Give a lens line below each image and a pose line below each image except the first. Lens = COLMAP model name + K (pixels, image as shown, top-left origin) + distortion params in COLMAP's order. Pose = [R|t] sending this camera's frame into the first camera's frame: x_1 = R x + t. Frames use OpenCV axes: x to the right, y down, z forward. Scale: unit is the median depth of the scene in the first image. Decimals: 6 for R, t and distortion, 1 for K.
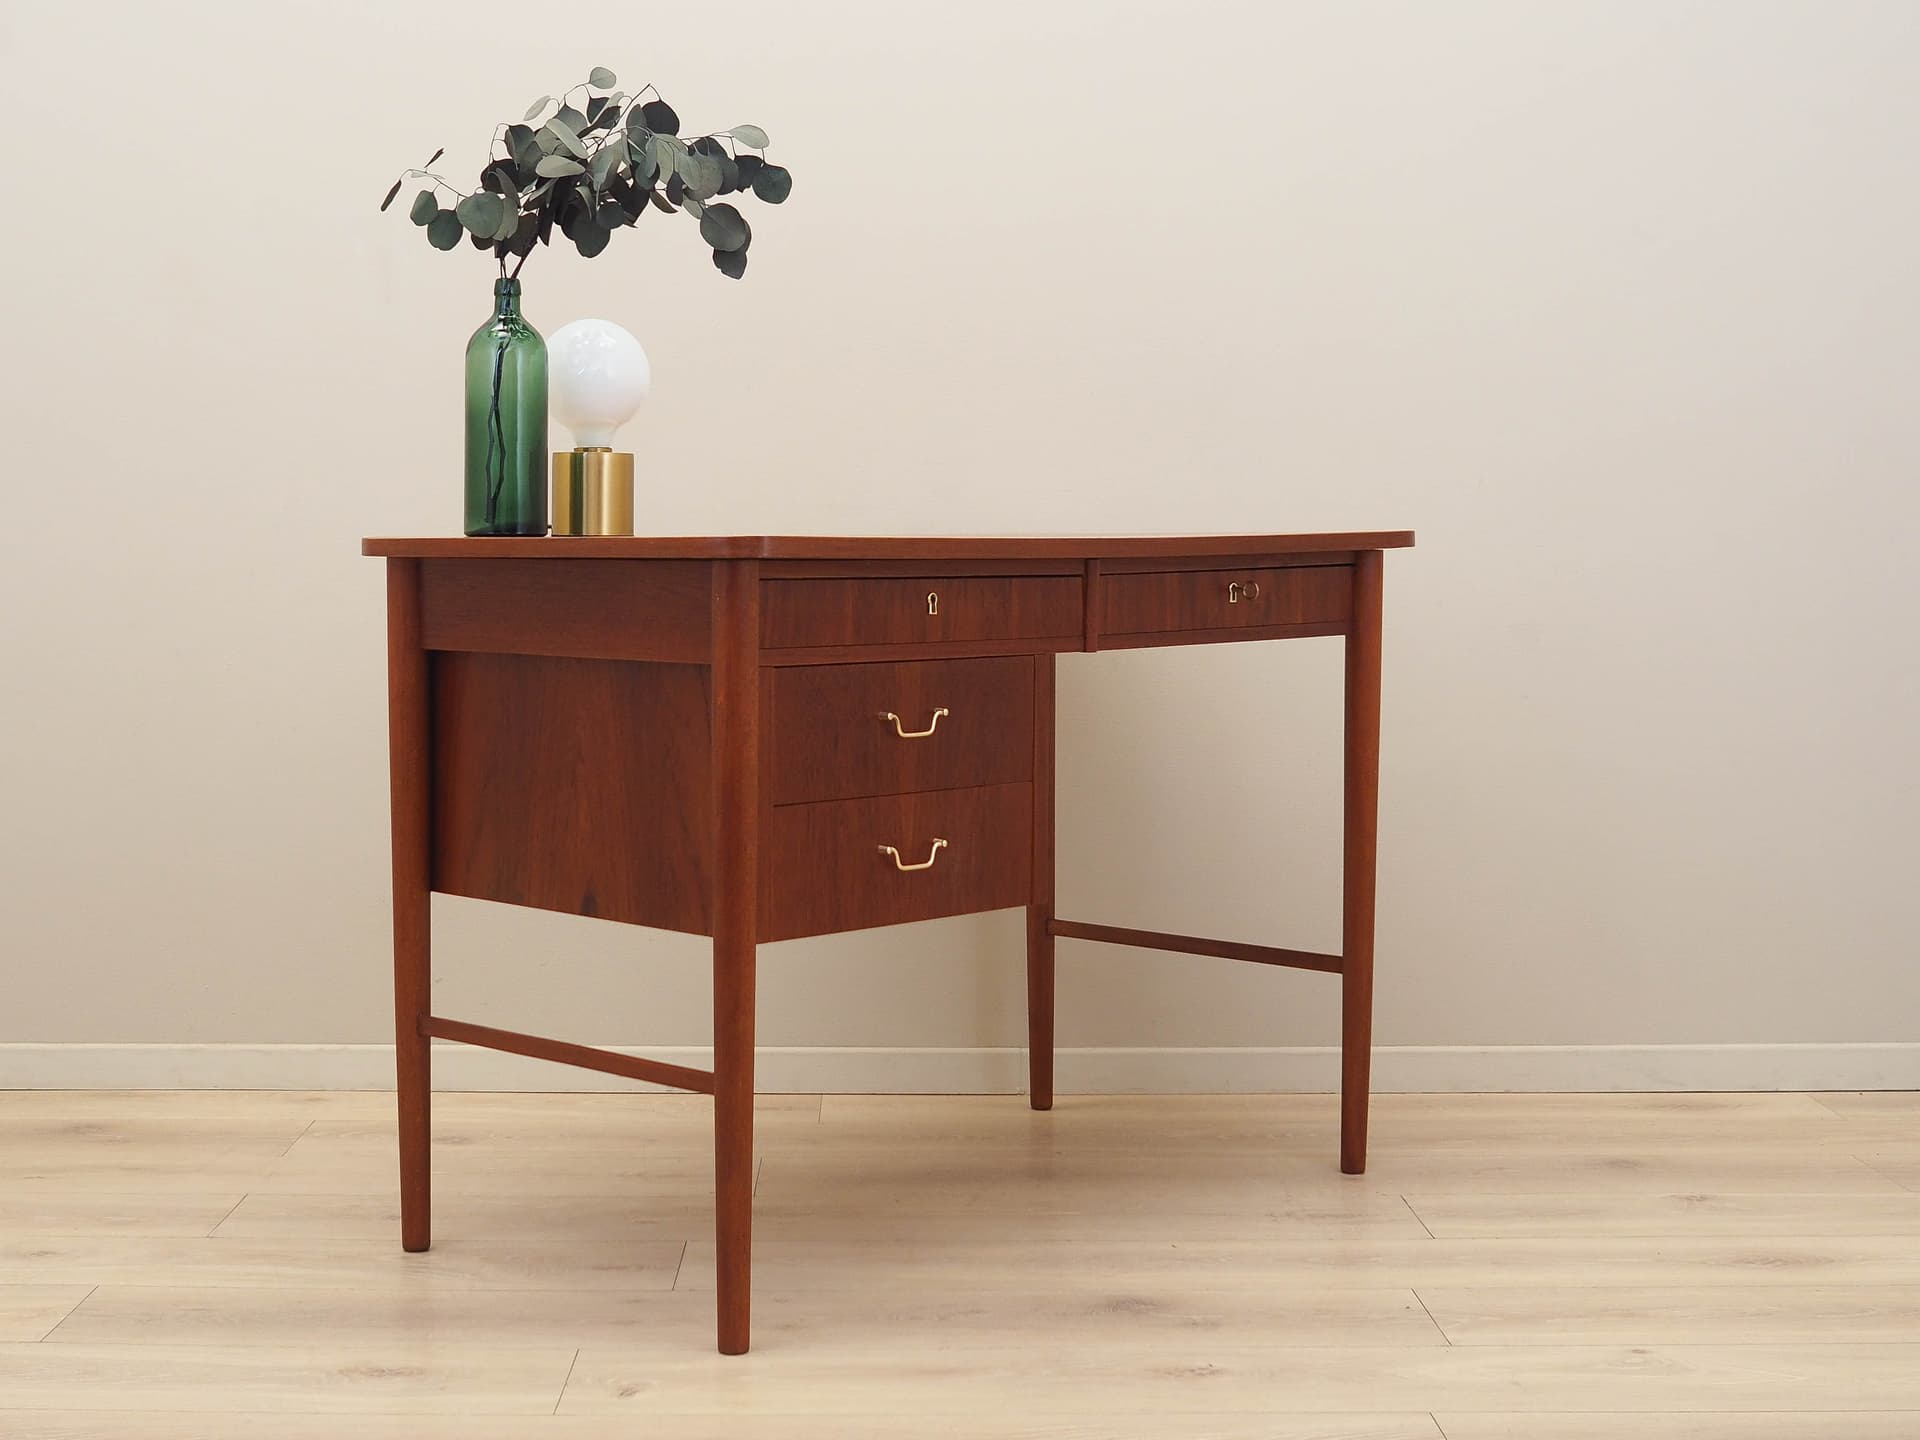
lens RADIAL K [[2658.2, 0, 960.0], [0, 2658.2, 720.0], [0, 0, 1]] dist [-0.037949, -0.034124]
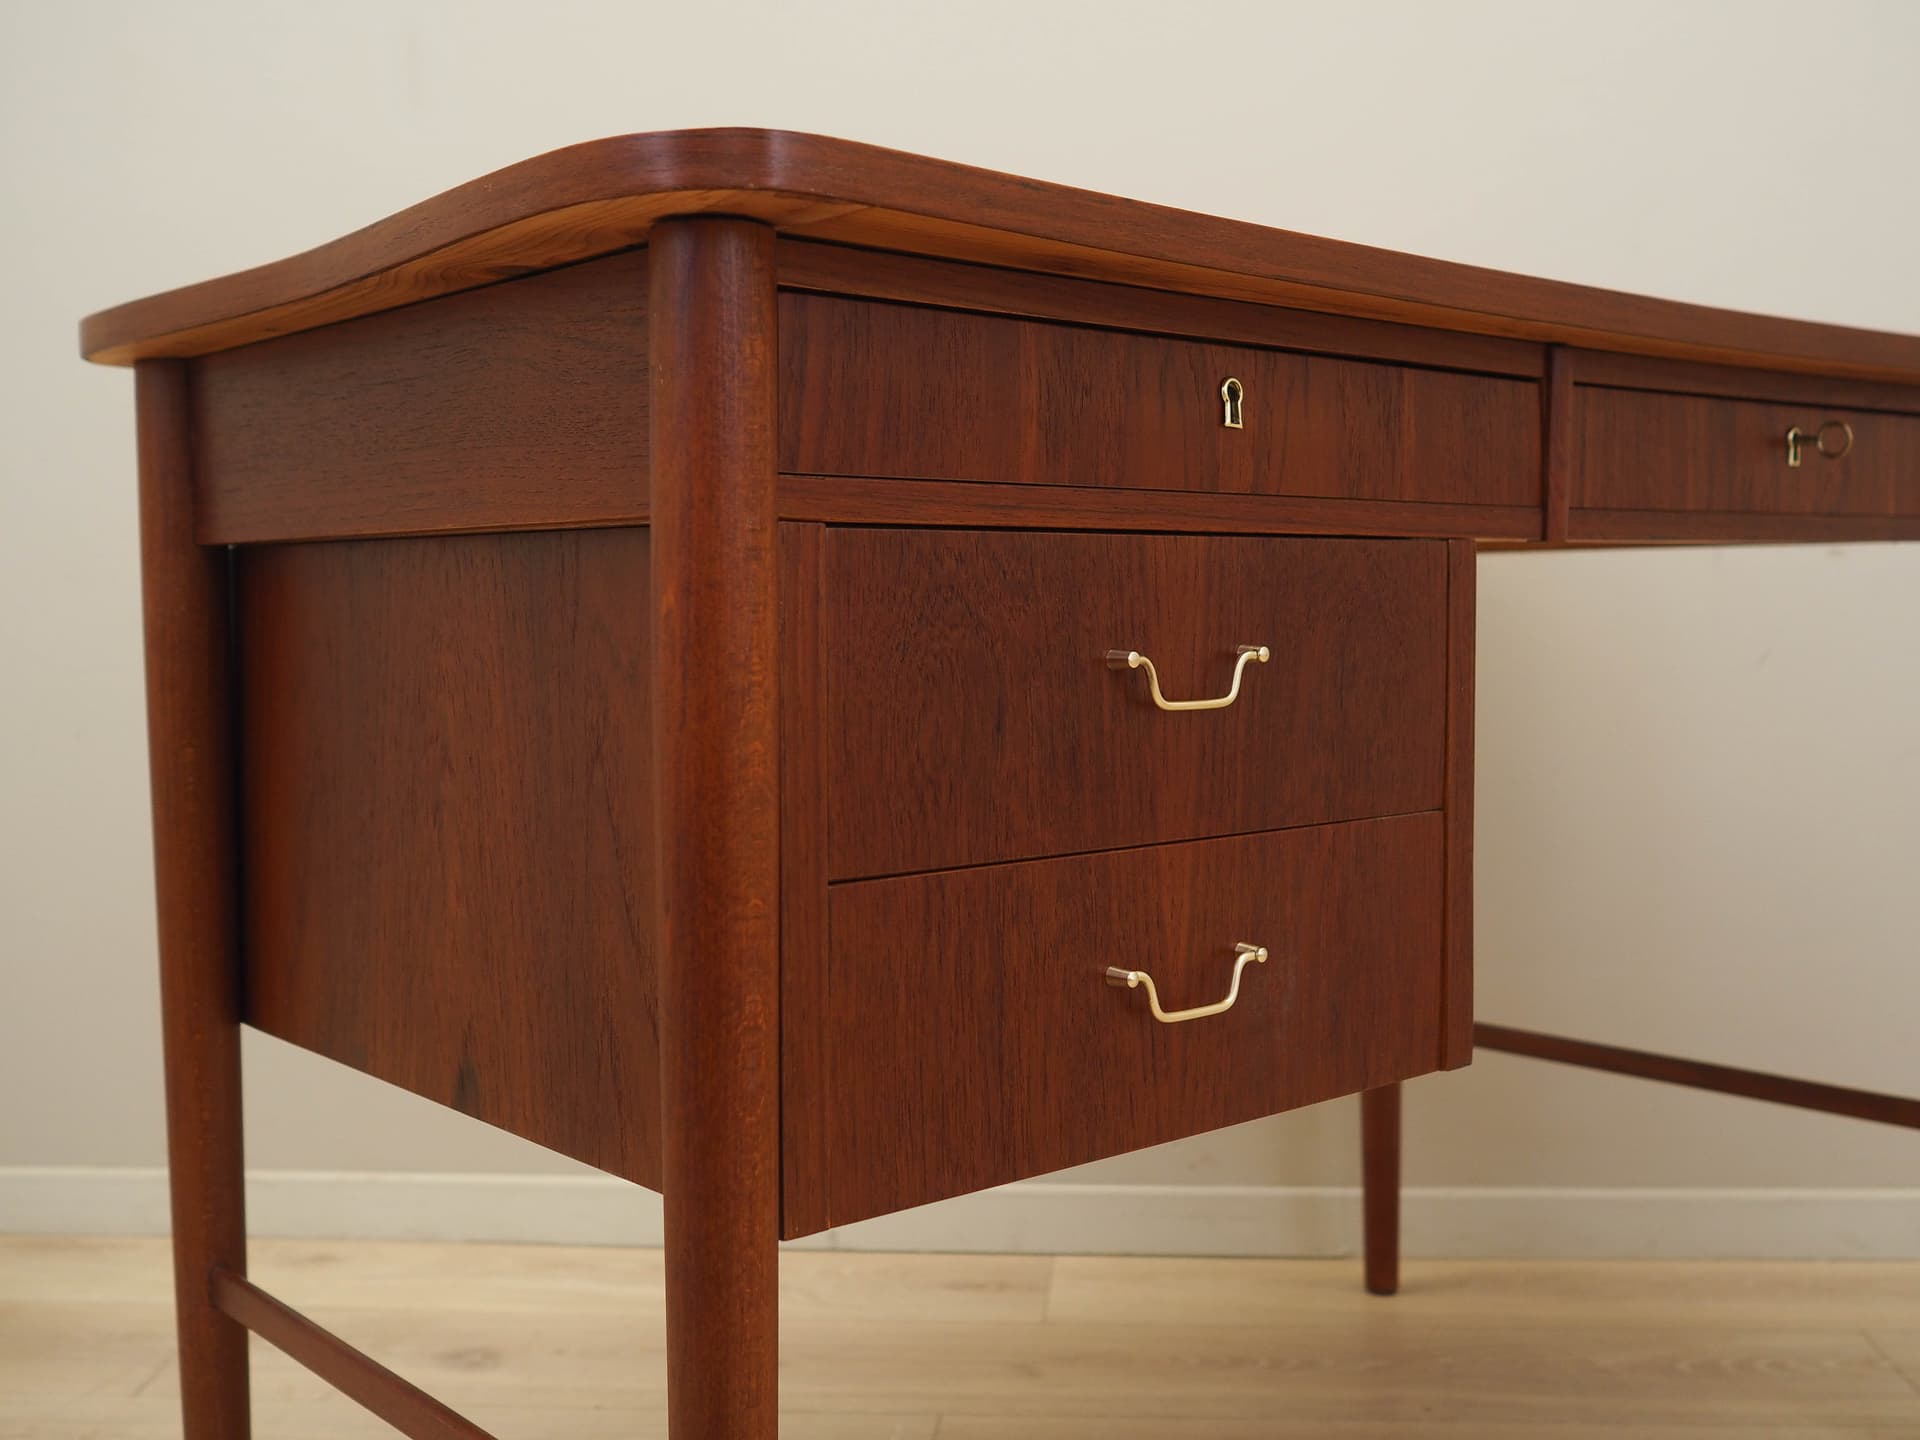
lens RADIAL K [[2658.2, 0, 960.0], [0, 2658.2, 720.0], [0, 0, 1]] dist [-0.037949, -0.034124]
pose [[0.994740, -0.003261, -0.102380, -0.010367], [0.003020, 0.999992, -0.002509, 0.008852], [0.102388, 0.002186, 0.994742, 0.564898]]
